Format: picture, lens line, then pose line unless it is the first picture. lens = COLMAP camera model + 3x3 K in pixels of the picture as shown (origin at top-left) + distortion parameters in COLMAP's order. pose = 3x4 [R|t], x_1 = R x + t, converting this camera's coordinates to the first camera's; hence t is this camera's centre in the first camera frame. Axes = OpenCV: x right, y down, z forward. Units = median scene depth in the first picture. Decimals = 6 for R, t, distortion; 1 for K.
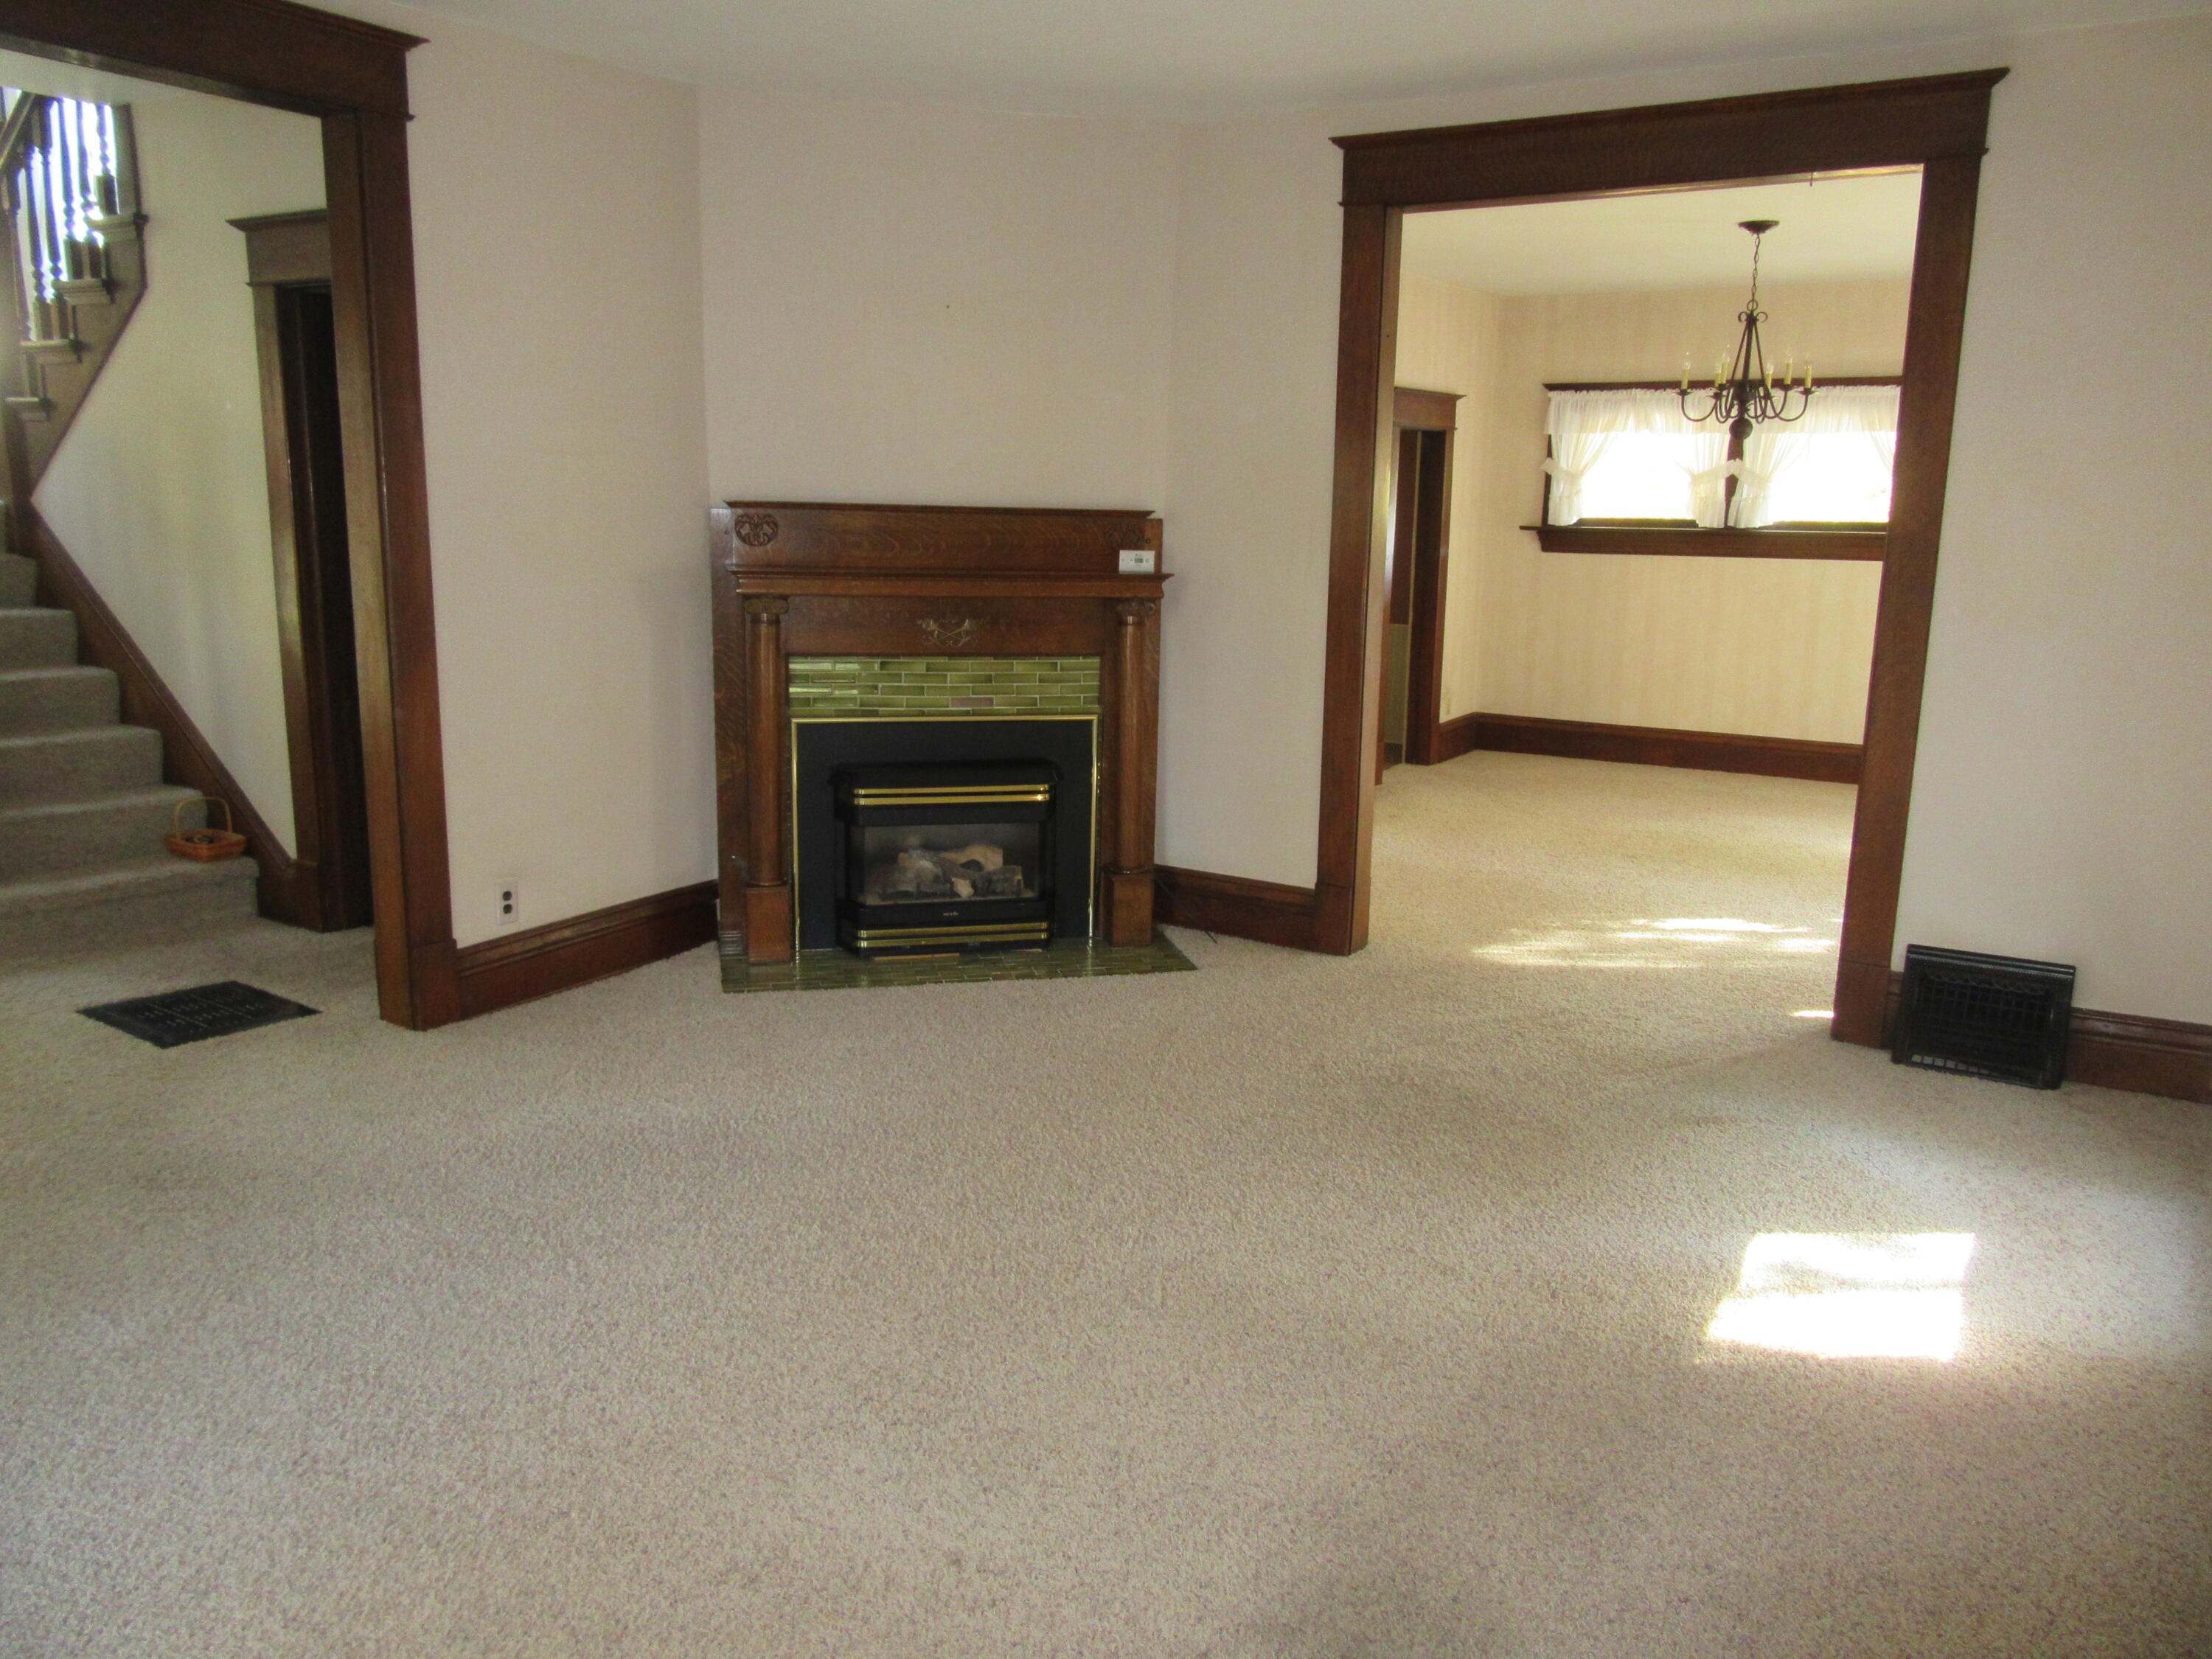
lens RADIAL K [[1649.1, 0, 1120.2], [0, 1649.1, 844.6], [0, 0, 1]] dist [0.006614, -0.000223]
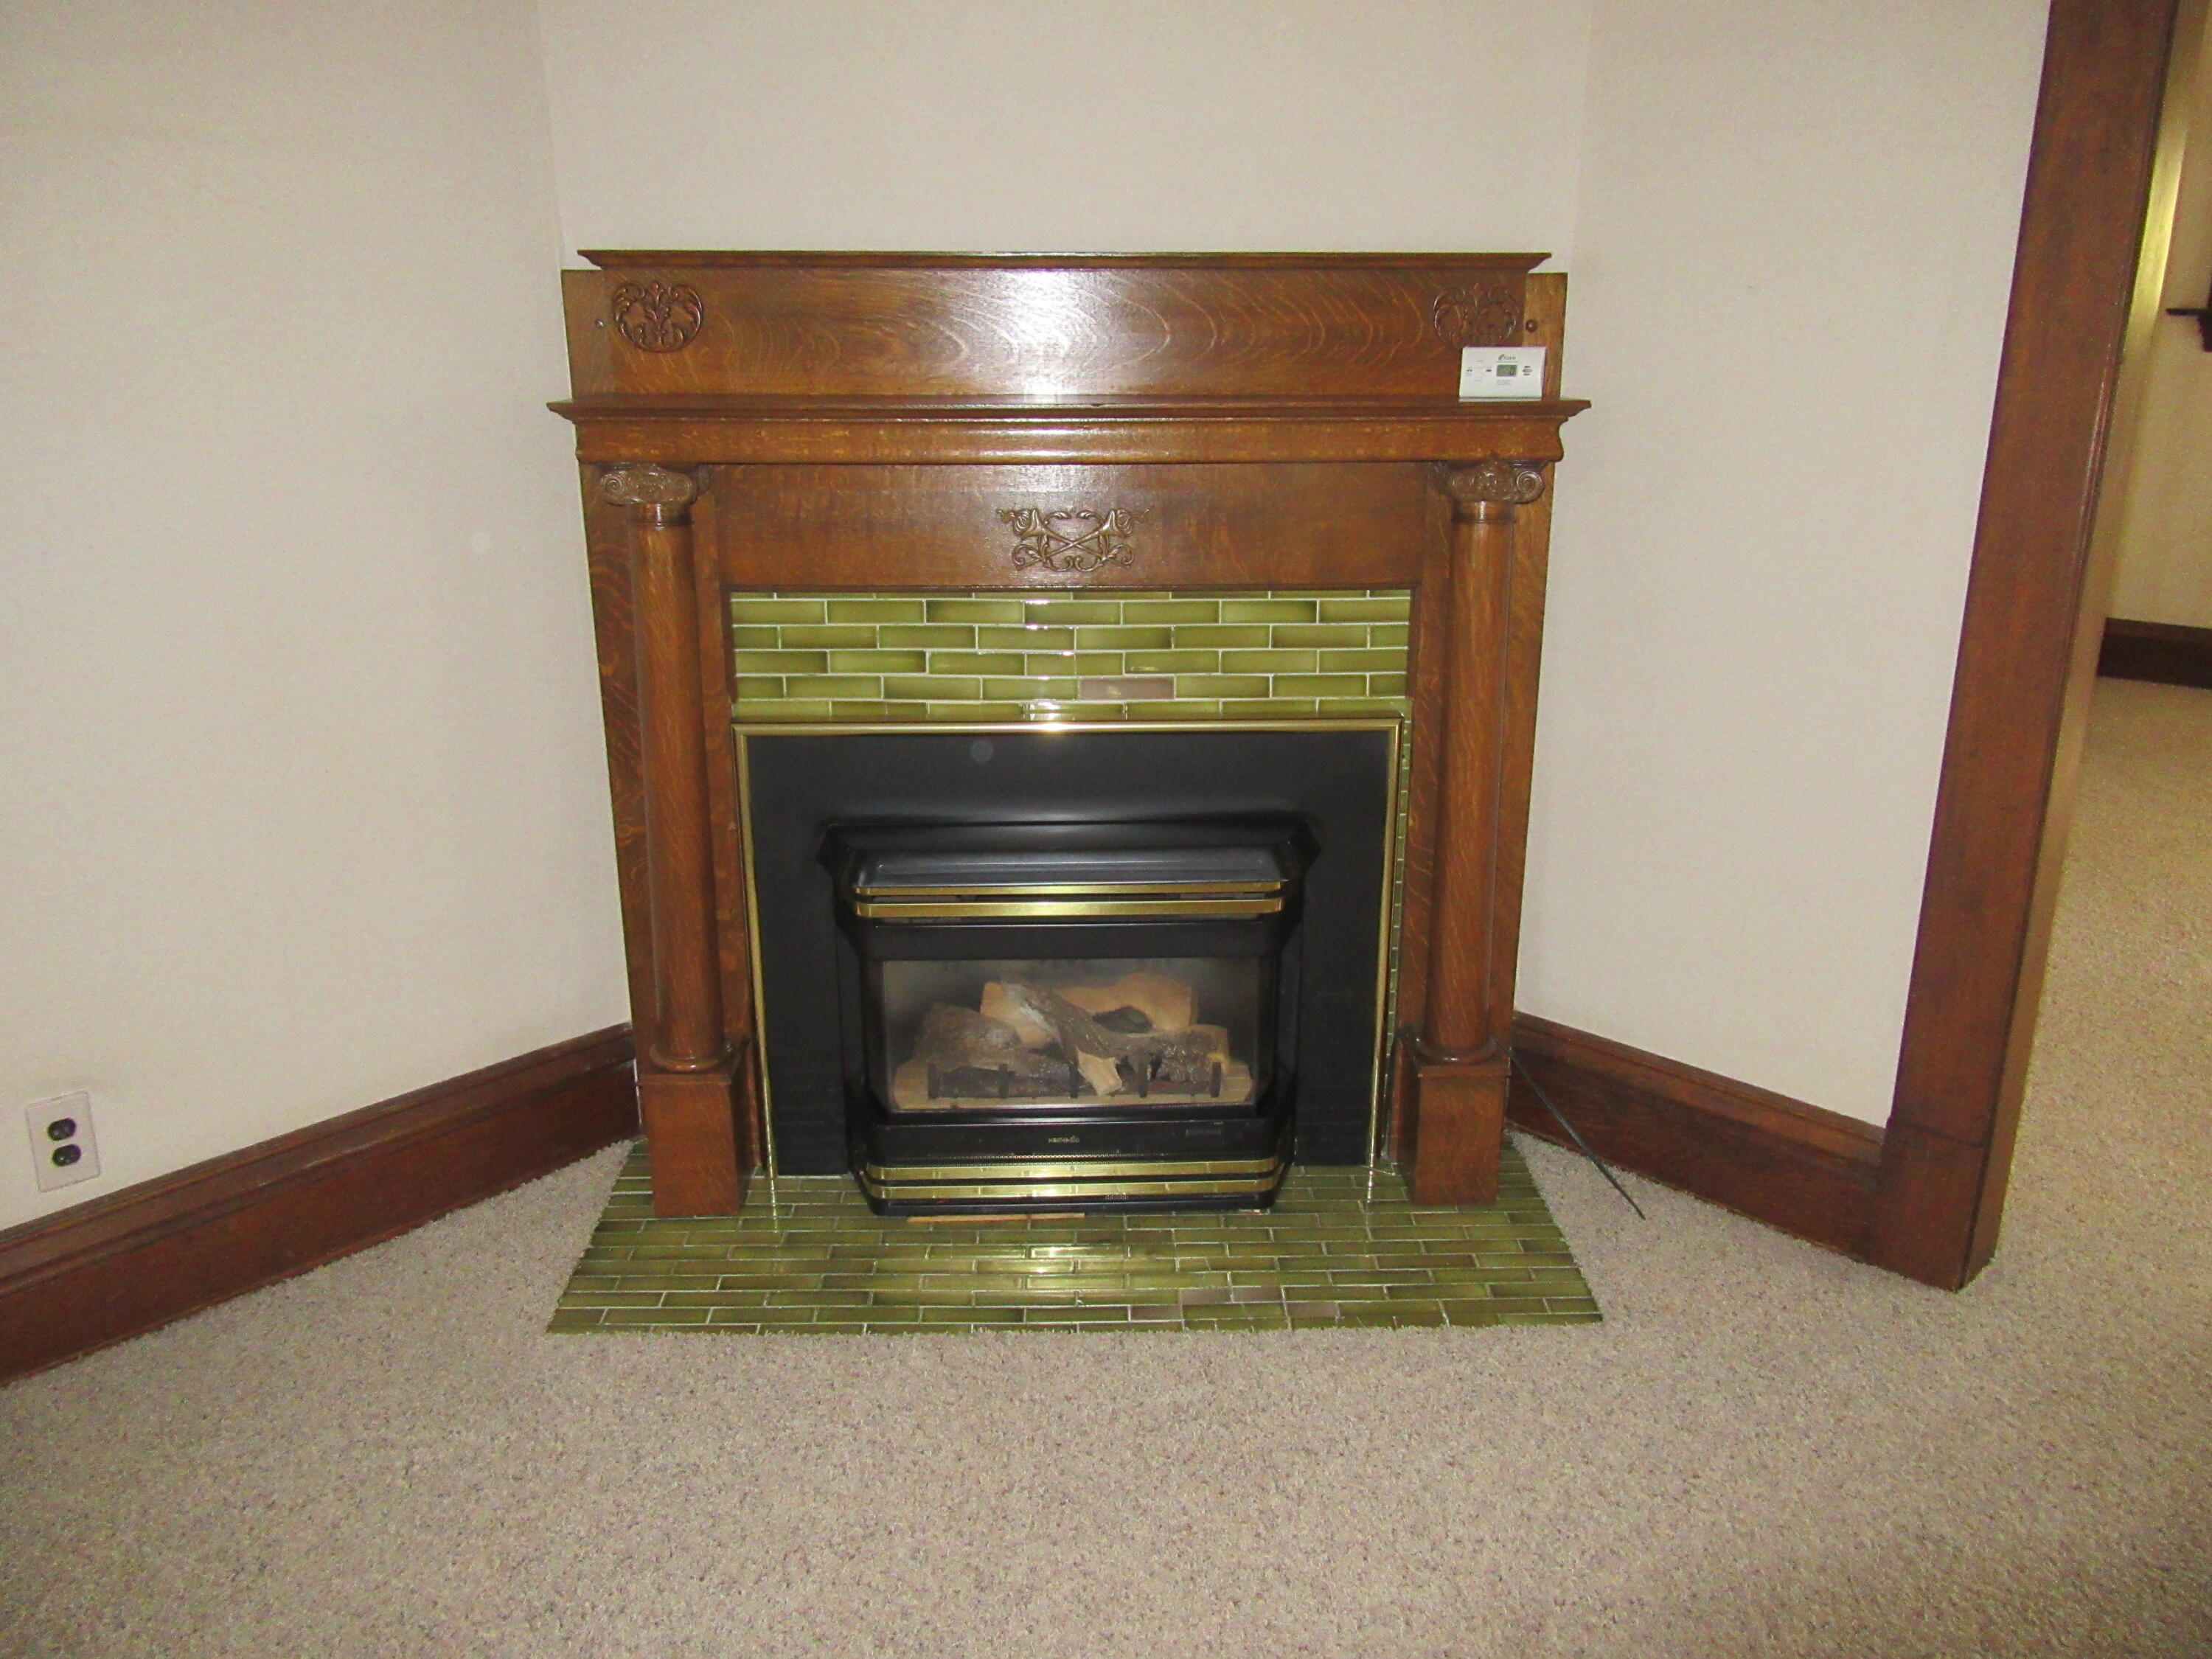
lens RADIAL K [[1649.1, 0, 1116.7], [0, 1649.1, 833.5], [0, 0, 1]] dist [0.006614, -0.000223]
pose [[0.973605, 0.045020, -0.223755, 0.013881], [-0.025322, 0.995607, 0.090140, -0.087590], [0.226830, -0.082095, 0.970468, 0.543716]]
